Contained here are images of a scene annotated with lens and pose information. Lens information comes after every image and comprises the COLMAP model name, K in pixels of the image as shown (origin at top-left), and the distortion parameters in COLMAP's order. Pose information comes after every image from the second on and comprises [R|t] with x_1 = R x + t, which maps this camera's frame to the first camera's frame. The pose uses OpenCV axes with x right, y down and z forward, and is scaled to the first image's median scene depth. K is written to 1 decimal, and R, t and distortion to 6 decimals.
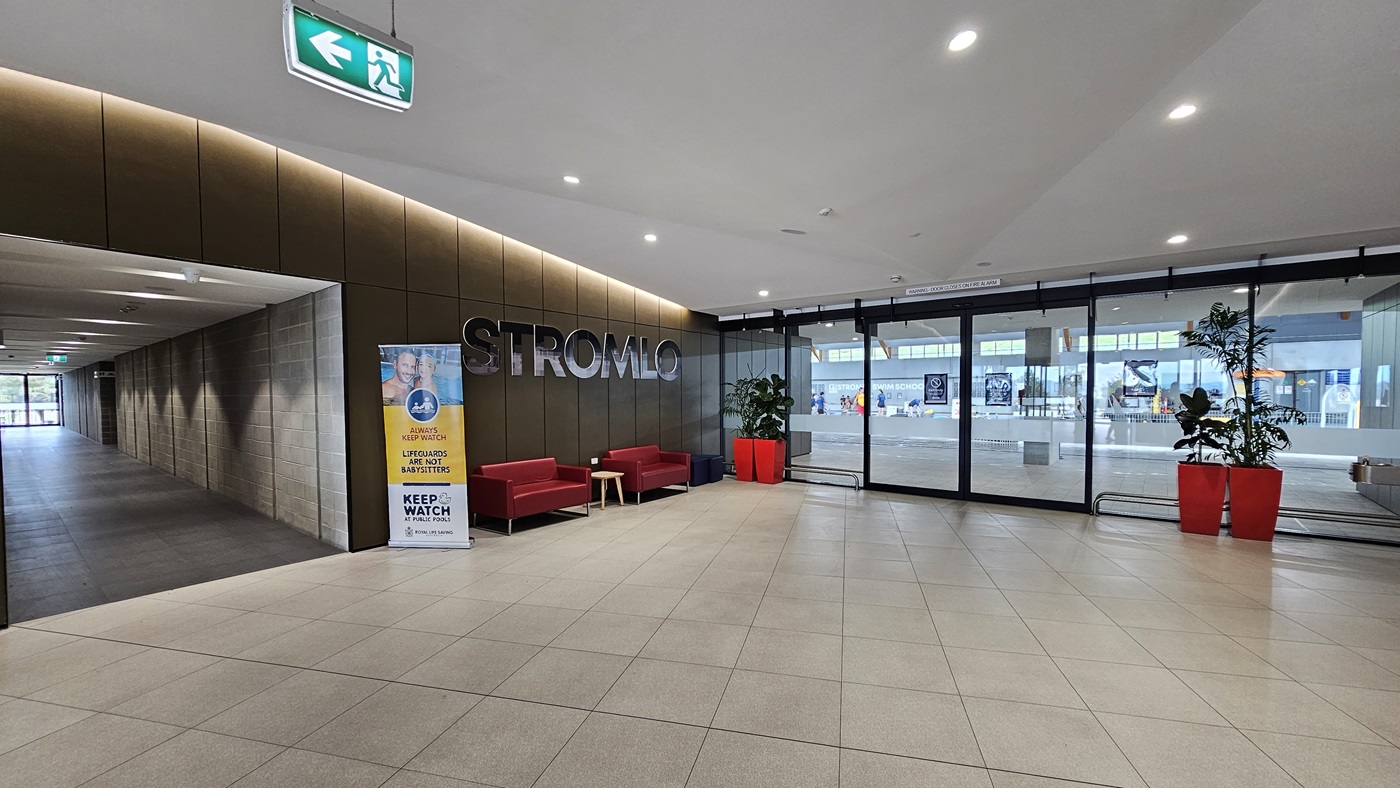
lens RADIAL K [[560.9, 0, 707.2], [0, 560.9, 399.1], [0, 0, 1]] dist [0.001085, 0.000688]
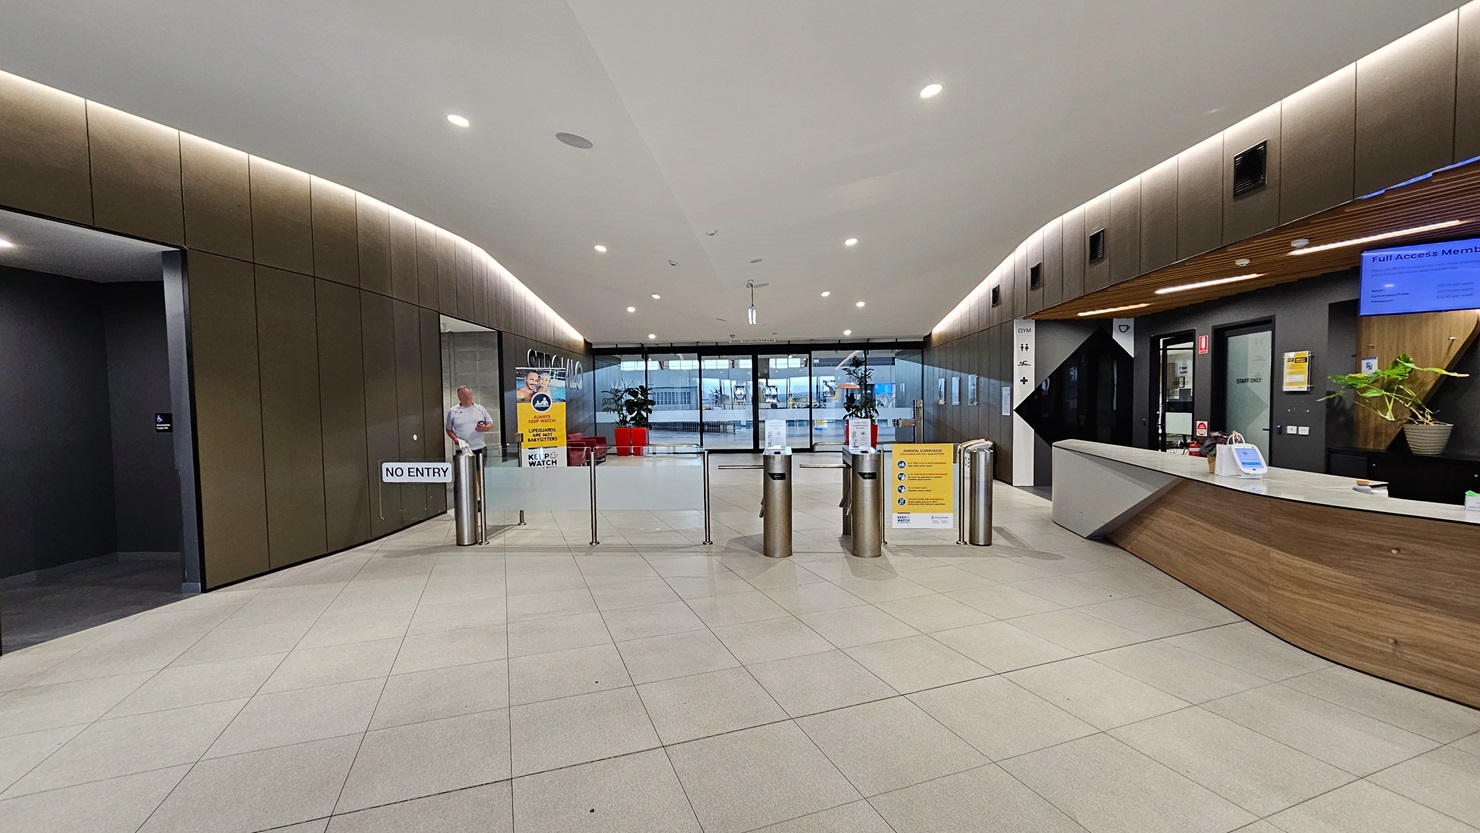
lens RADIAL K [[593.0, 0, 766.4], [0, 593.0, 425.4], [0, 0, 1]] dist [0.001085, 0.000688]
pose [[0.799532, -0.041633, 0.599179, -0.938473], [0.025195, 0.999041, 0.035796, 0.029810], [-0.600095, -0.013524, 0.799814, -0.801256]]
